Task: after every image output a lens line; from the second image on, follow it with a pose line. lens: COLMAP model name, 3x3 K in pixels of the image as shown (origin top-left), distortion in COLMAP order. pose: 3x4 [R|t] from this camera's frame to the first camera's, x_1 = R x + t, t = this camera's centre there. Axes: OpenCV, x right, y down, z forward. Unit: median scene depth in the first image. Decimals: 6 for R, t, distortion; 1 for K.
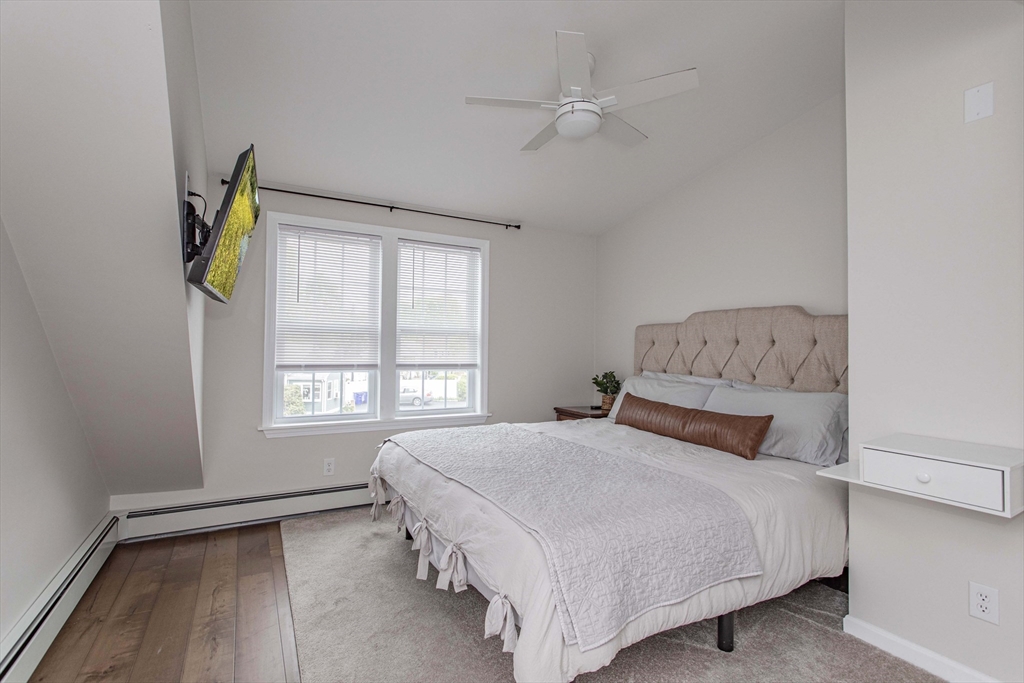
lens RADIAL K [[497.8, 0, 510.8], [0, 497.8, 340.4], [0, 0, 1]] dist [0.003268, 0.000986]
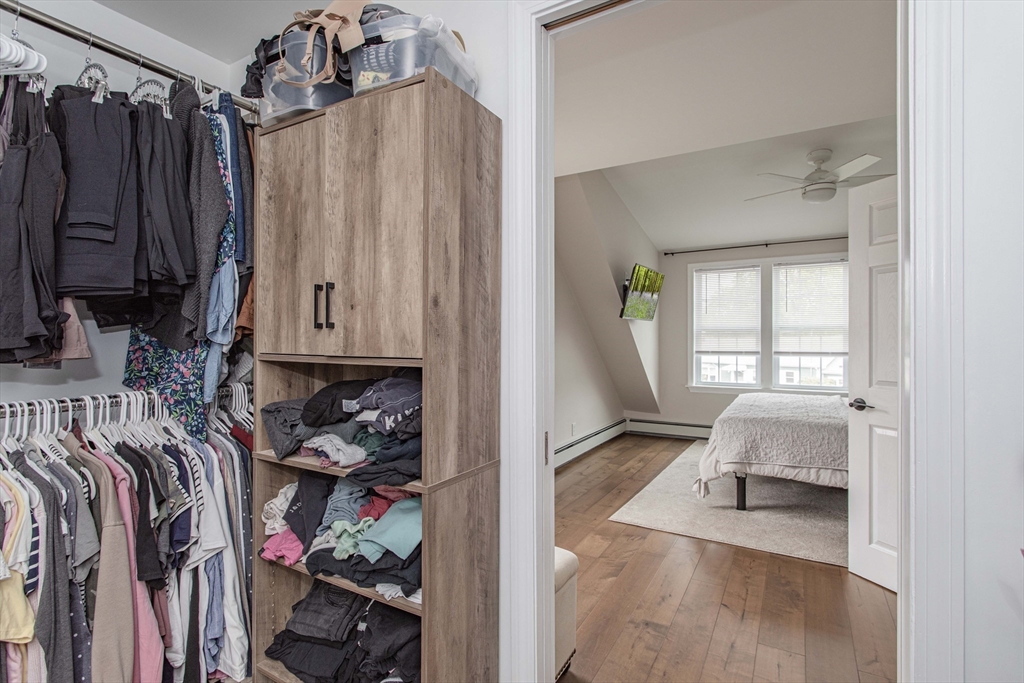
lens RADIAL K [[497.8, 0, 510.8], [0, 497.8, 340.4], [0, 0, 1]] dist [0.003268, 0.000986]
pose [[0.521191, -0.017679, -0.853257, 0.623230], [0.040576, 0.999168, 0.004082, -0.020172], [0.852475, -0.036749, 0.521475, -0.427454]]
